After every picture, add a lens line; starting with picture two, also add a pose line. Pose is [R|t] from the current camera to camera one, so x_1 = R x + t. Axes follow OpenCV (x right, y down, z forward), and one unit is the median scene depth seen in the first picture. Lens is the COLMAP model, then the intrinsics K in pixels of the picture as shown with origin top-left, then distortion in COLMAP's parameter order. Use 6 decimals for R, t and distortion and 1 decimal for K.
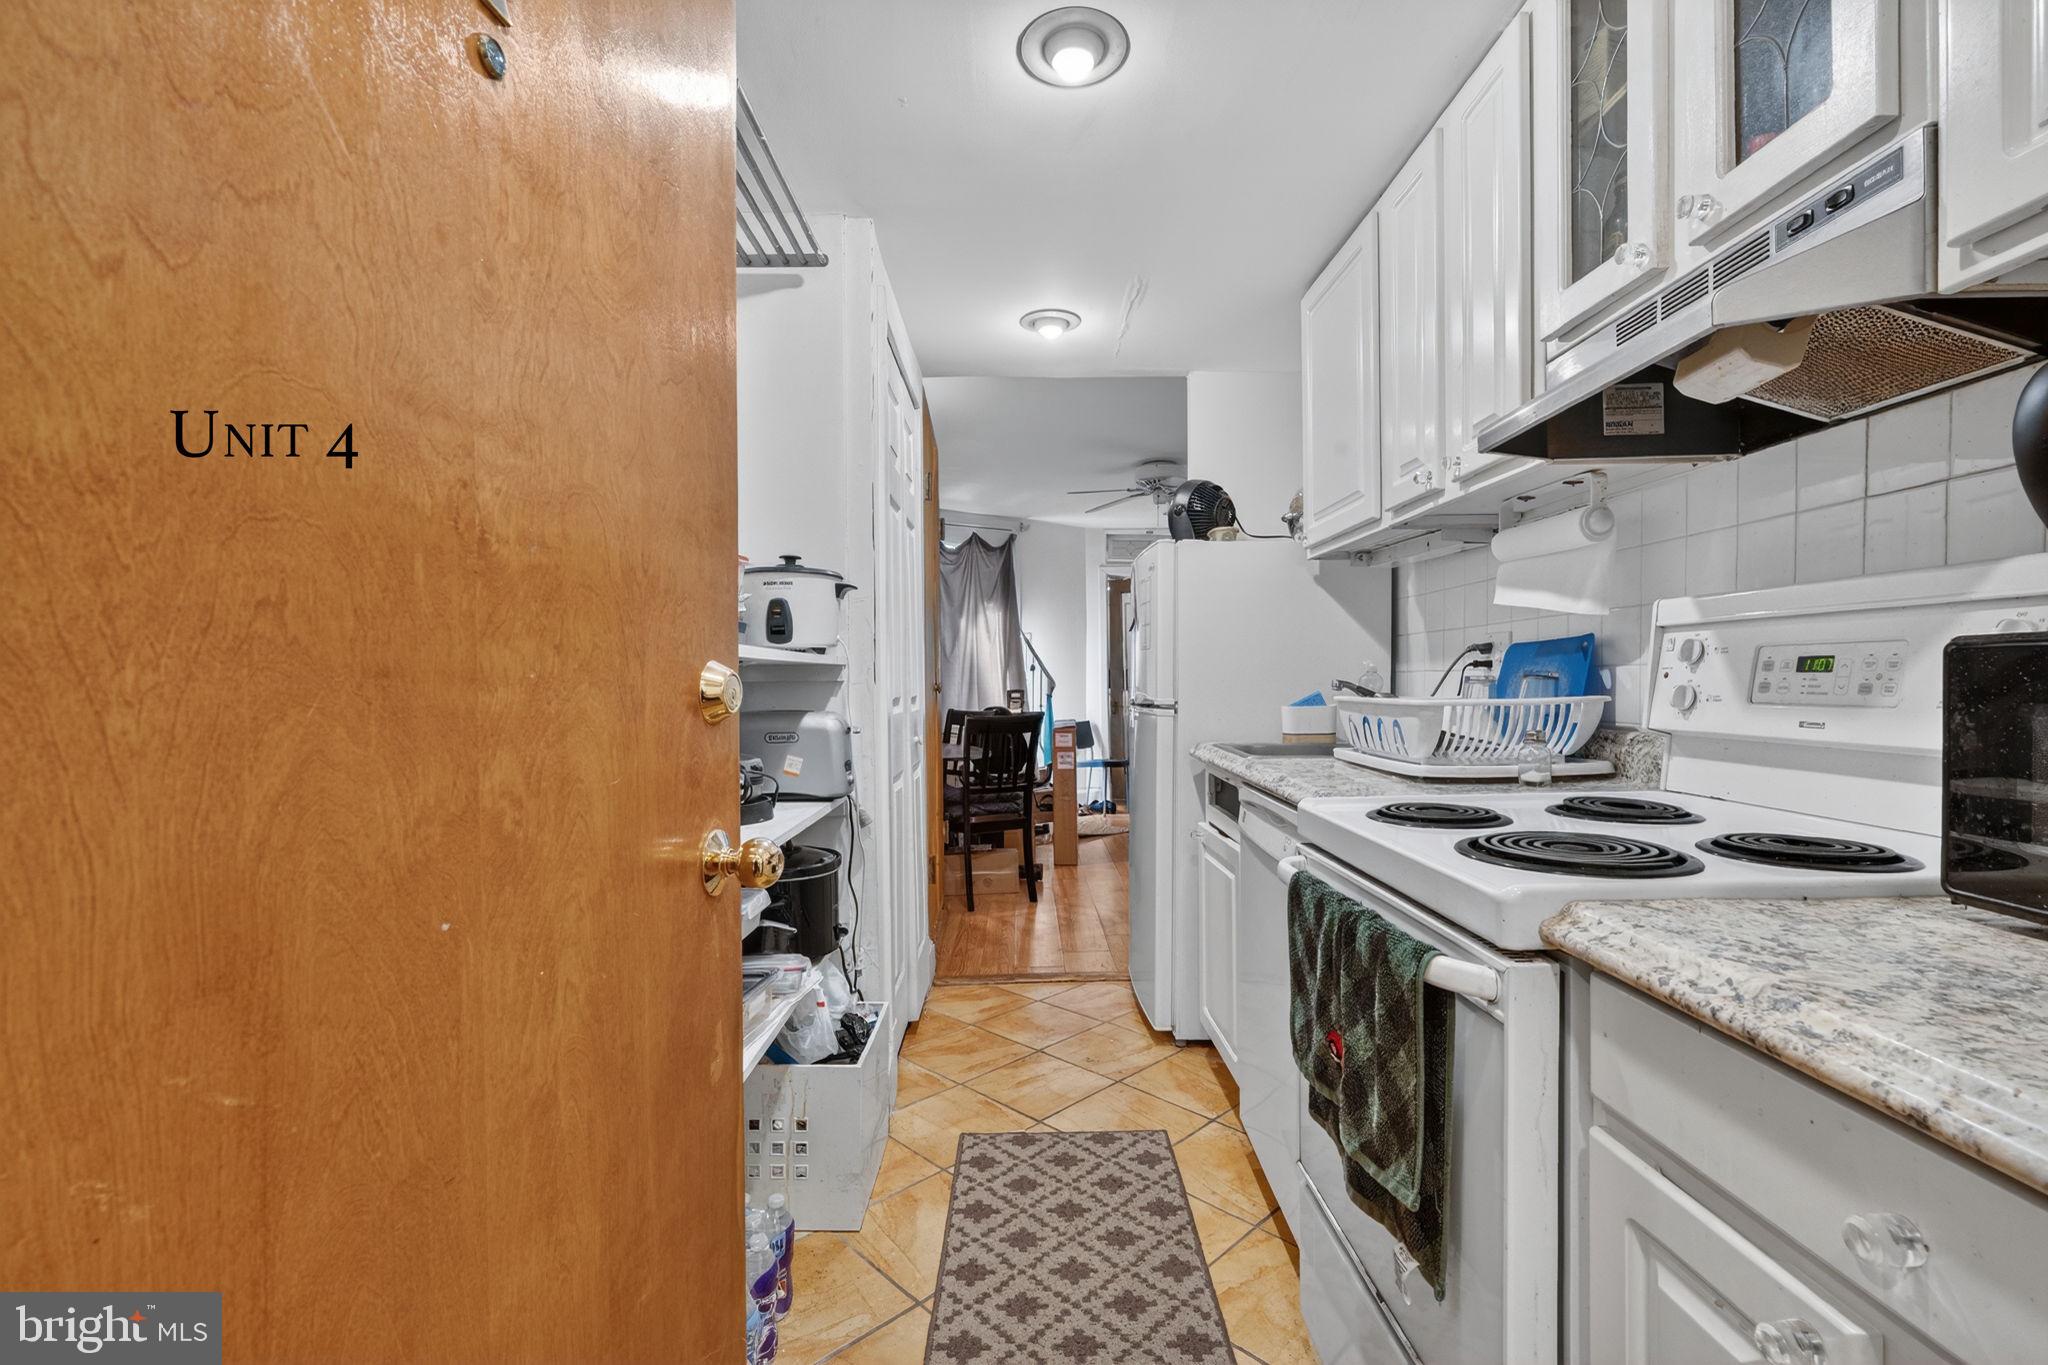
lens RADIAL K [[895.2, 0, 1023.2], [0, 895.2, 685.6], [0, 0, 1]] dist [0.000446, -0.001010]
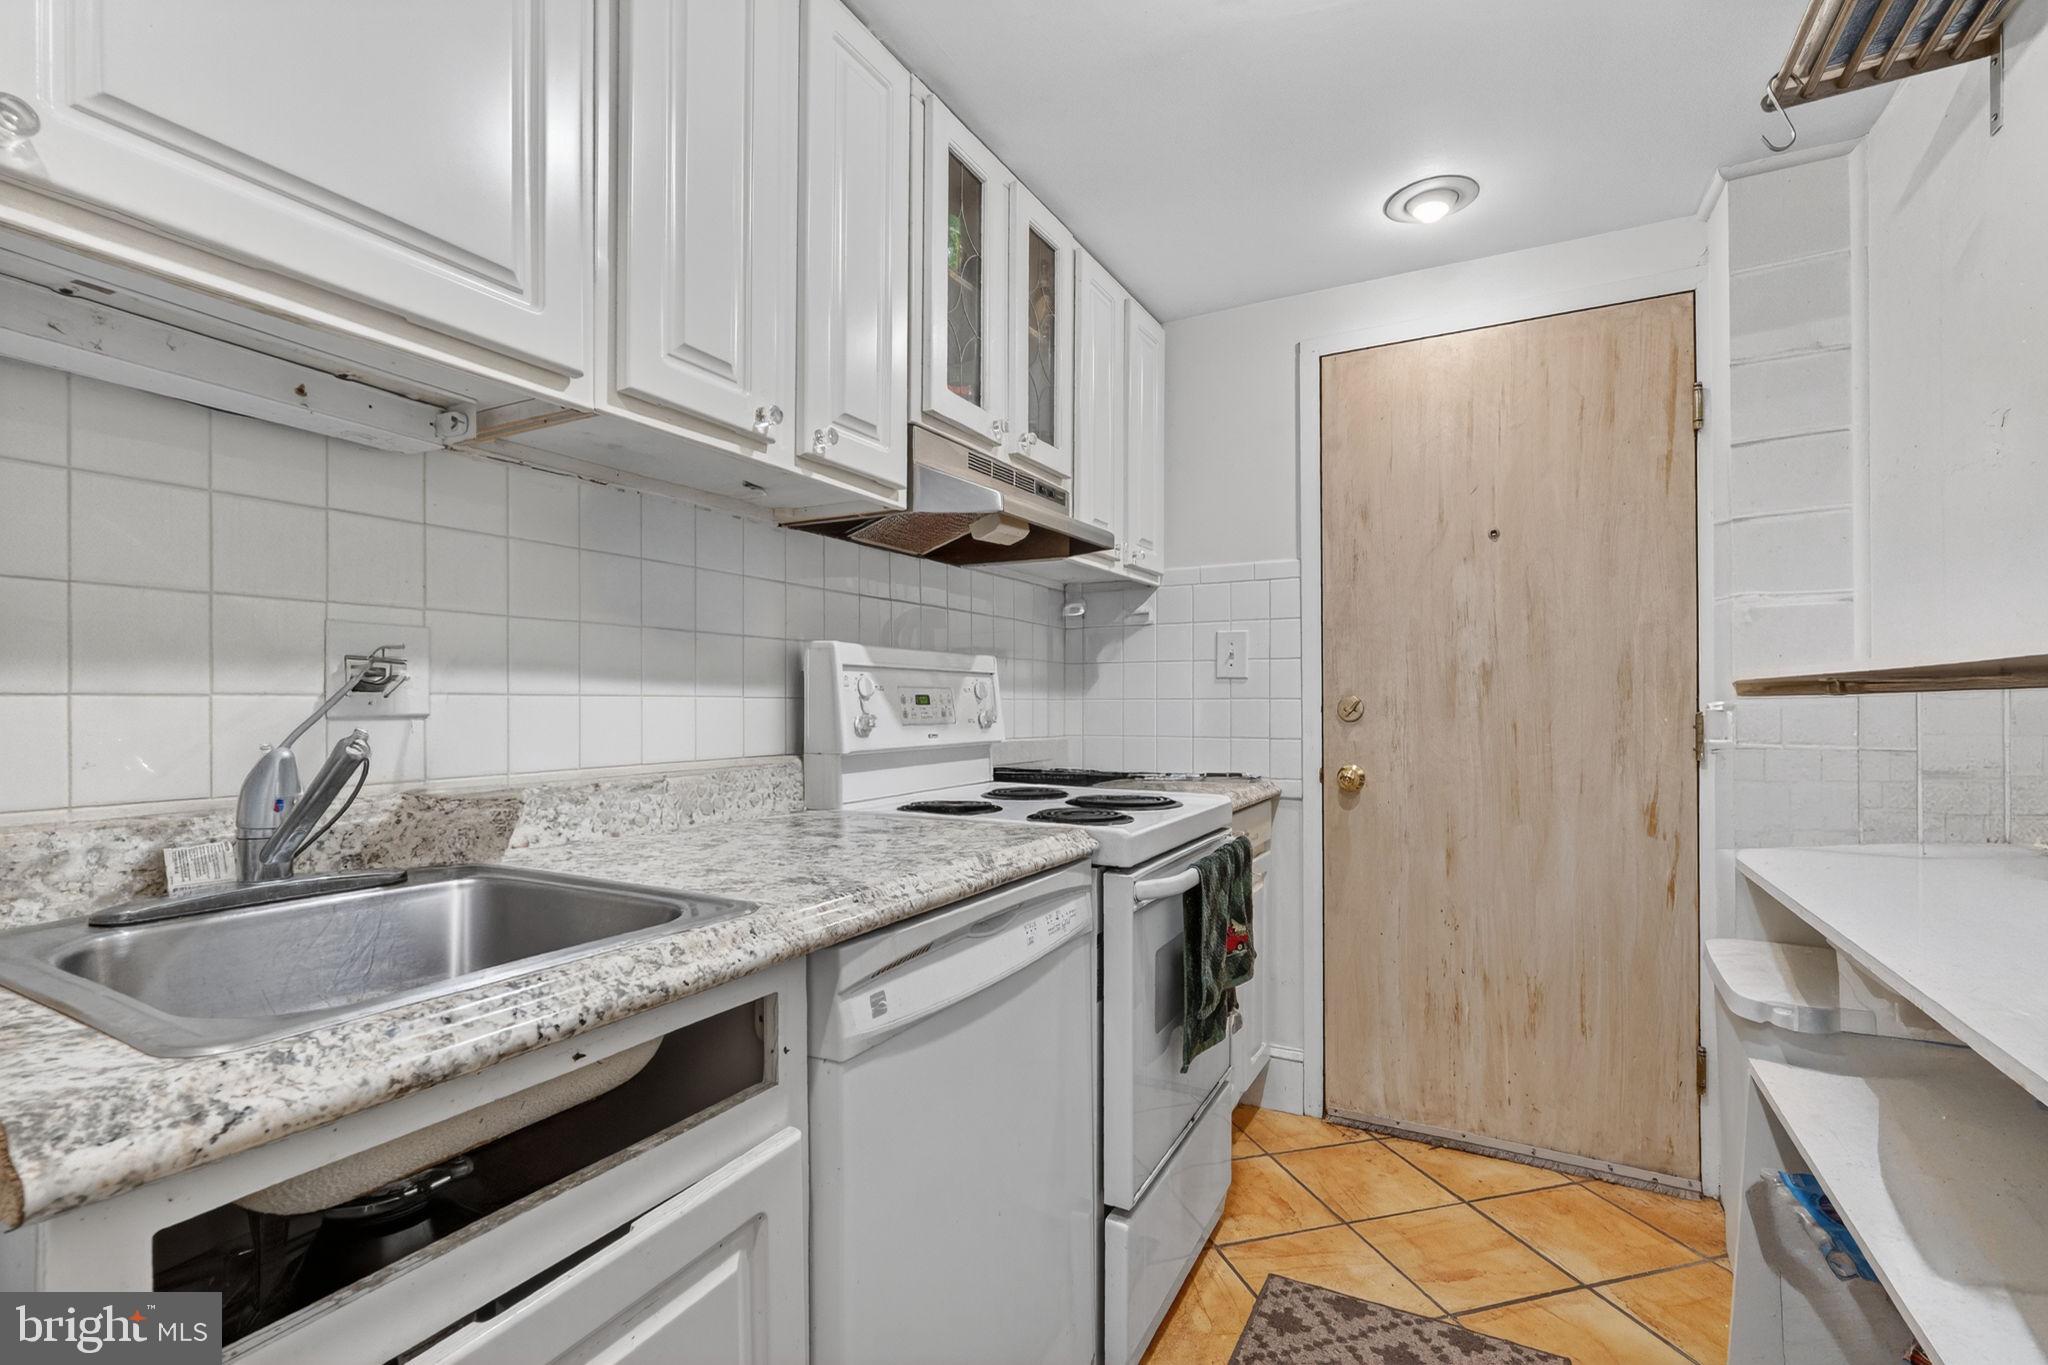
lens RADIAL K [[895.2, 0, 1012.7], [0, 895.2, 688.5], [0, 0, 1]] dist [0.000446, -0.001010]
pose [[-0.876961, 0.021473, 0.480081, -0.049475], [0.017393, 0.999765, -0.012947, -0.017609], [-0.480247, -0.003004, -0.877128, 2.049644]]
